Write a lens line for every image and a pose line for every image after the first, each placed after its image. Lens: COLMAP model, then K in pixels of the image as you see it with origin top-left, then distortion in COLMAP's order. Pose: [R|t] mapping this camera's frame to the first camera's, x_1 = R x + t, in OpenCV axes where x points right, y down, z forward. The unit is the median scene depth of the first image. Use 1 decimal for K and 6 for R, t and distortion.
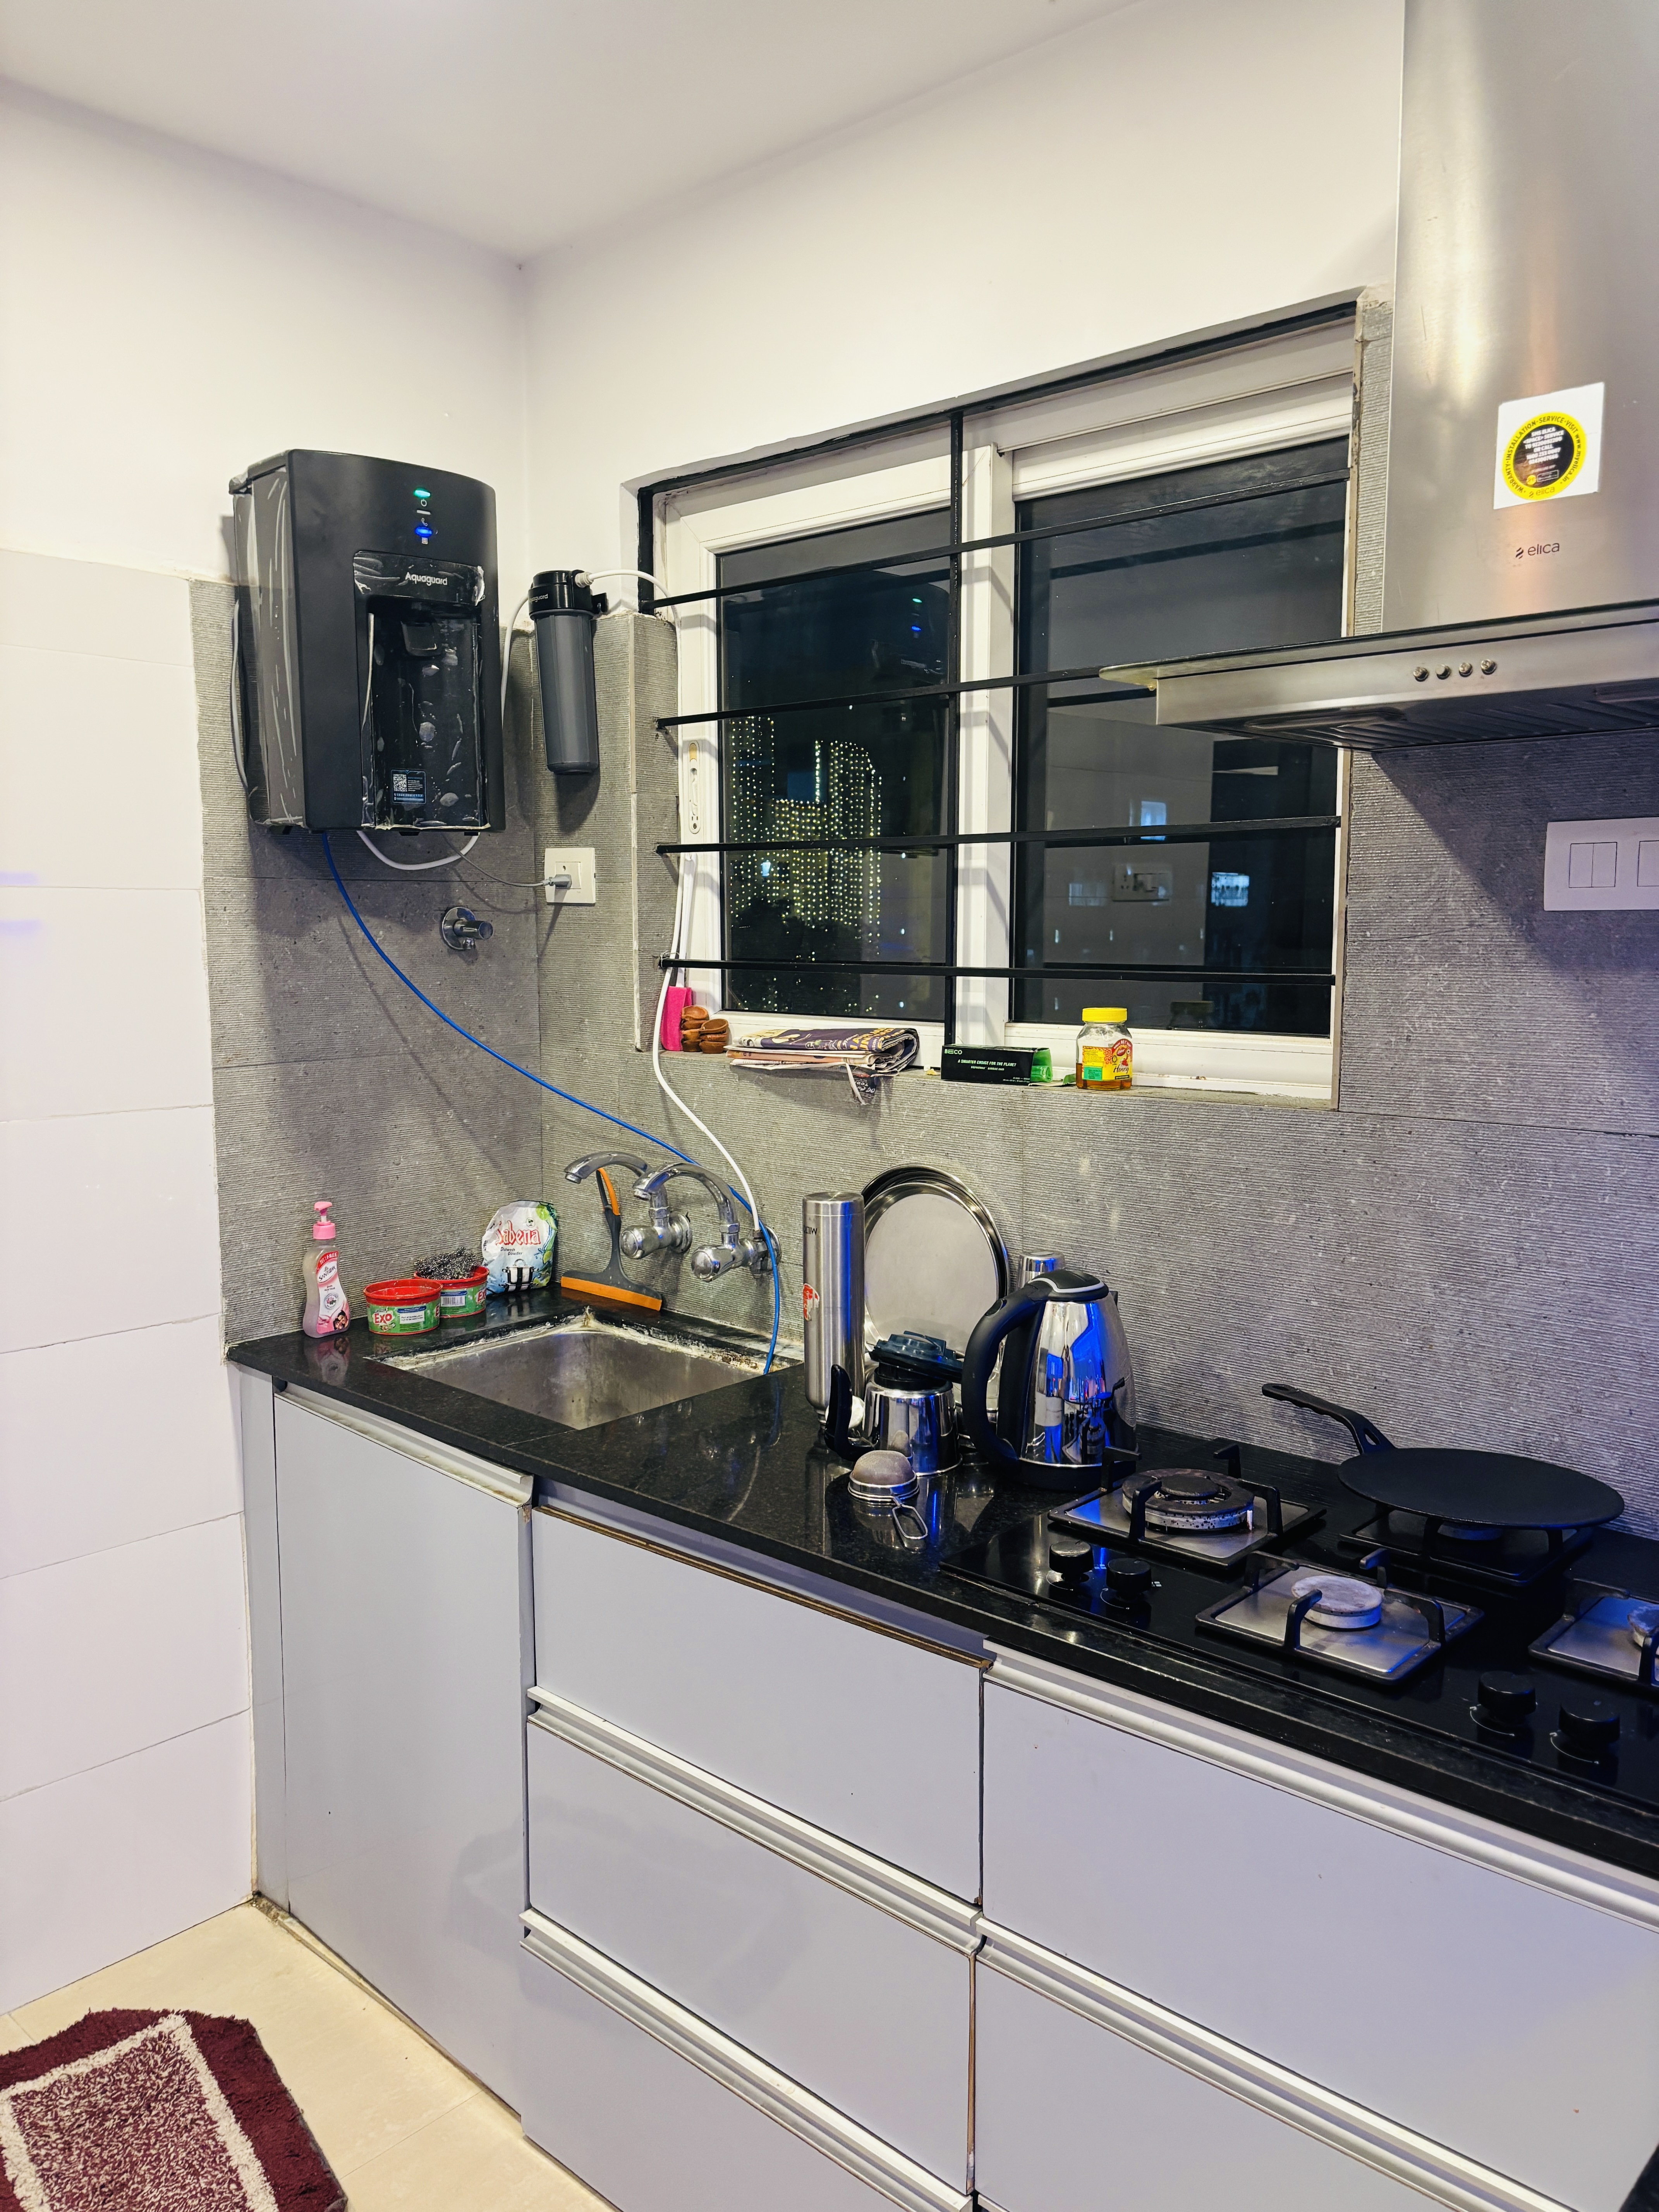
lens RADIAL K [[1705.7, 0, 829.5], [0, 1705.7, 1106.0], [0, 0, 1]] dist [0.050117, -0.047868]
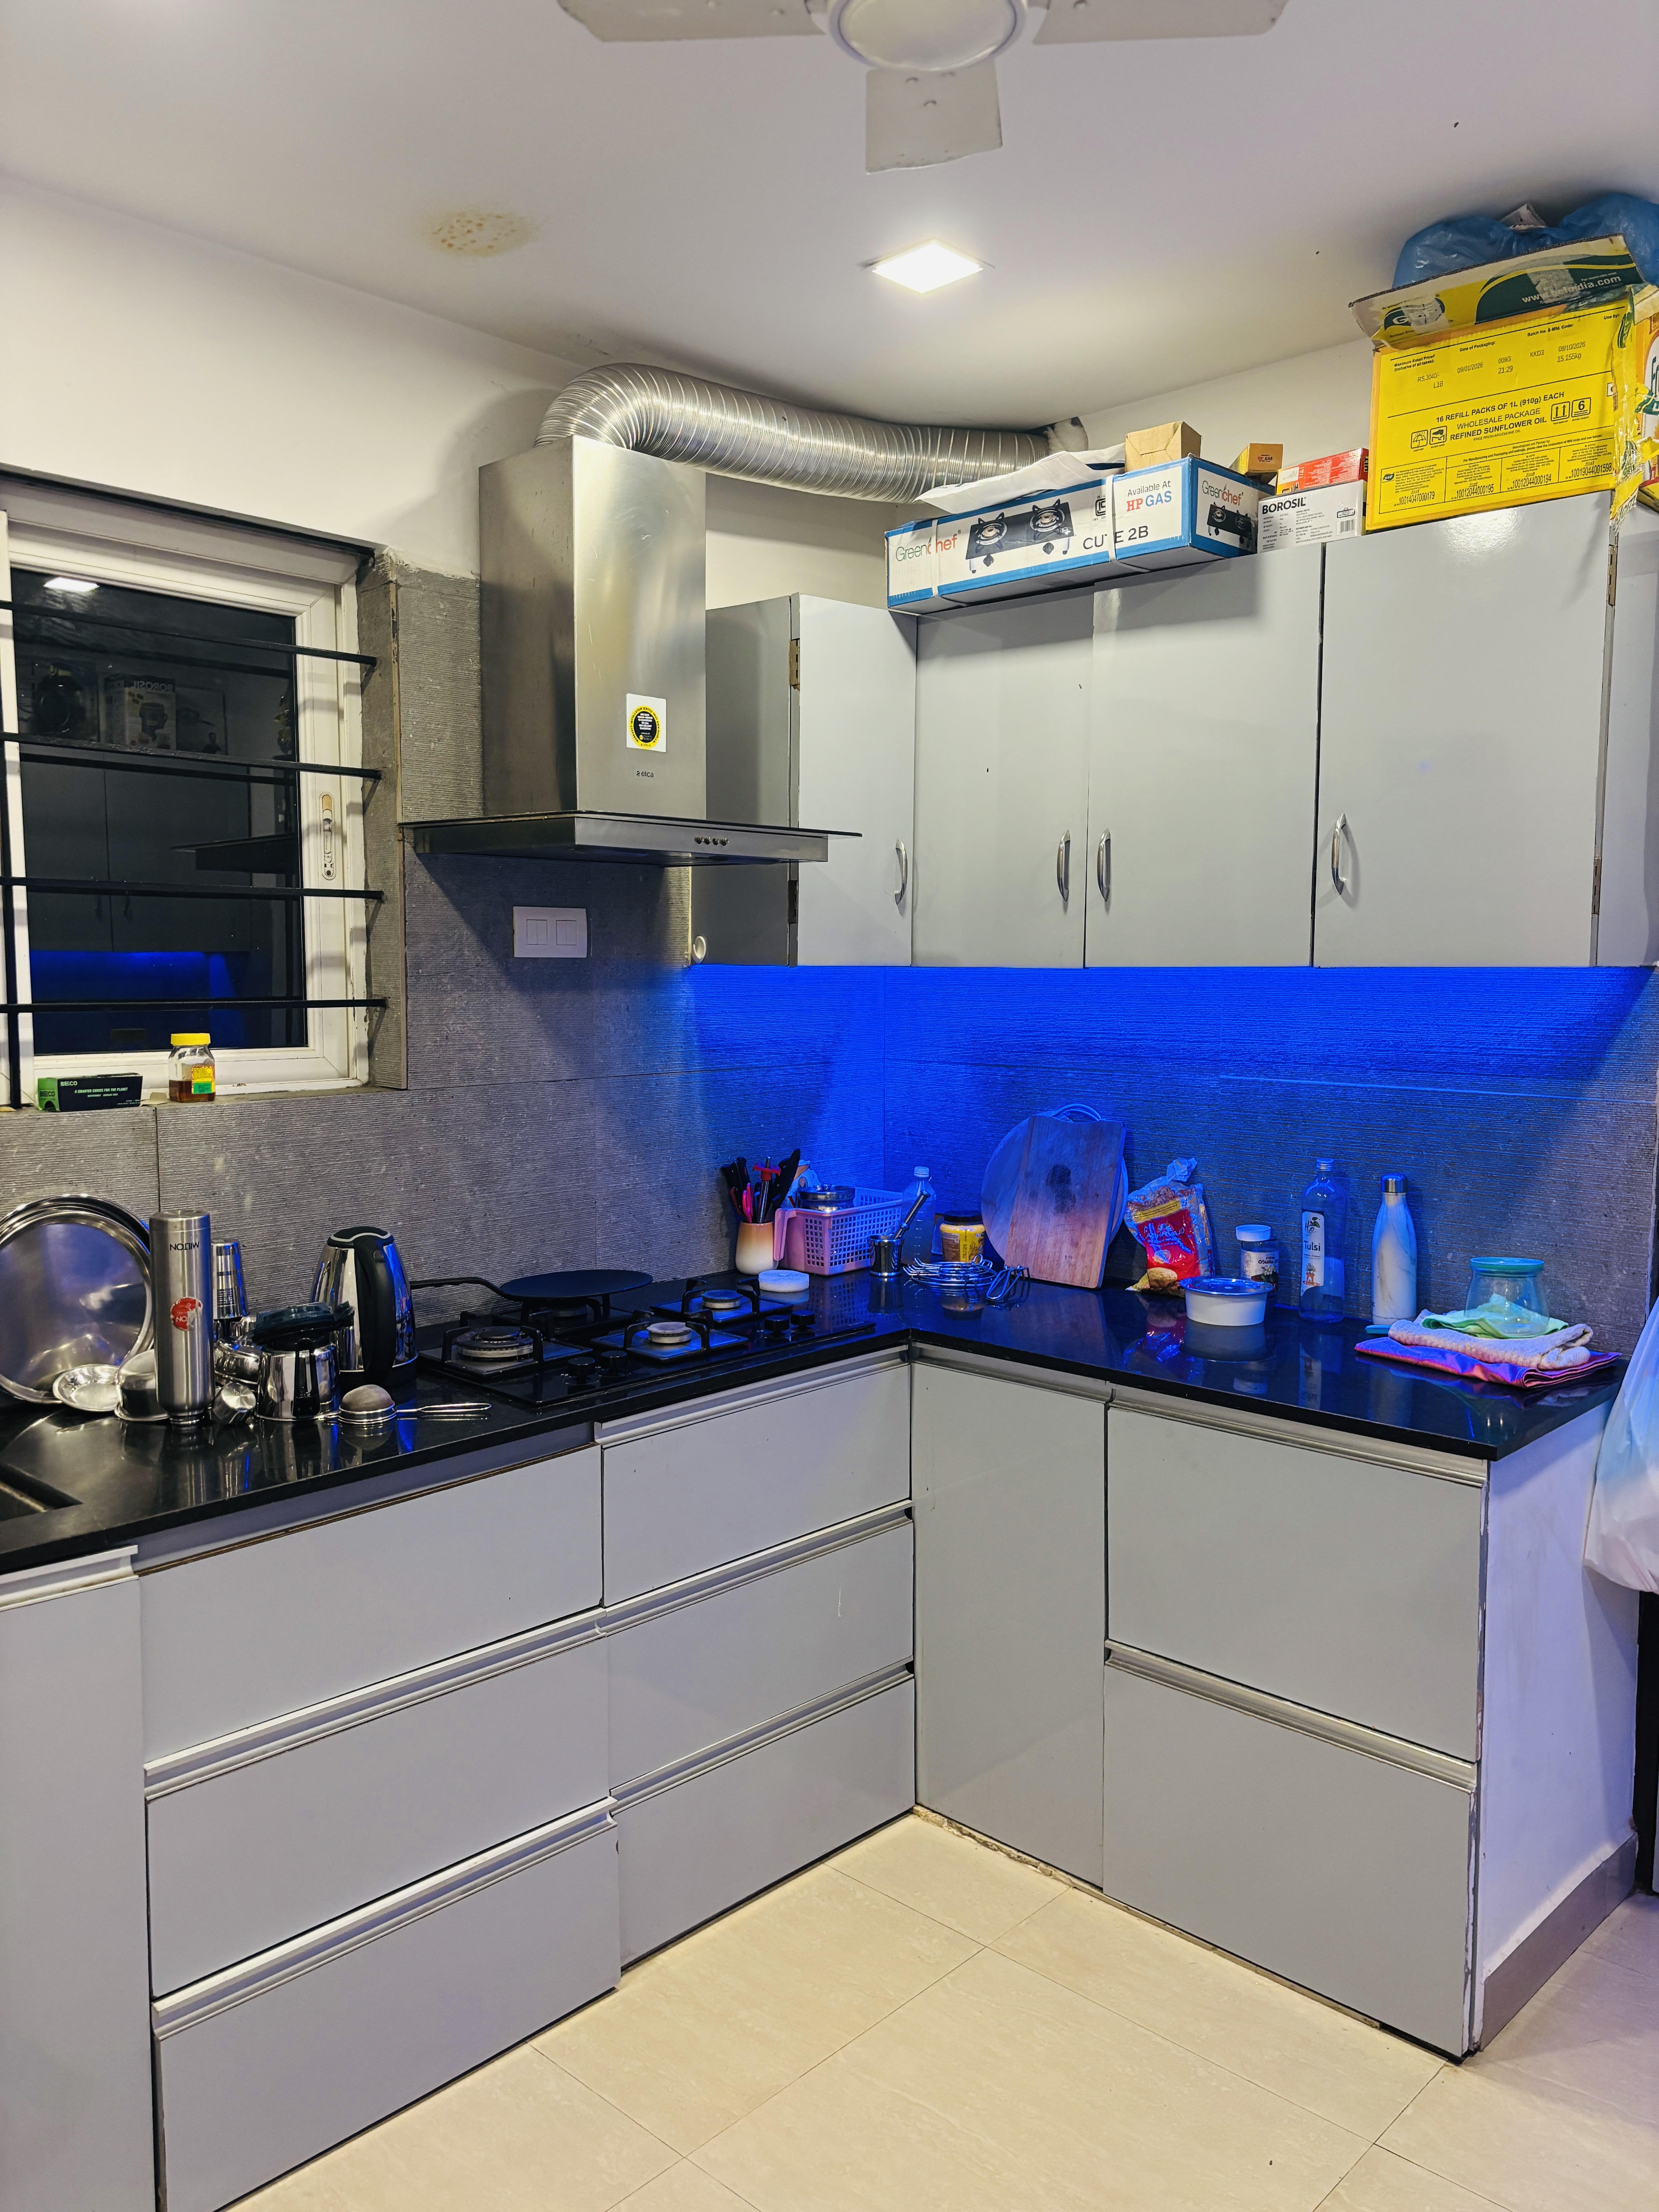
lens RADIAL K [[1705.7, 0, 829.5], [0, 1705.7, 1106.0], [0, 0, 1]] dist [0.050117, -0.047868]
pose [[0.012145, -0.090961, 0.995780, -1.220410], [0.099971, 0.990975, 0.089303, -0.082145], [-0.994916, 0.098465, 0.021129, 0.624884]]
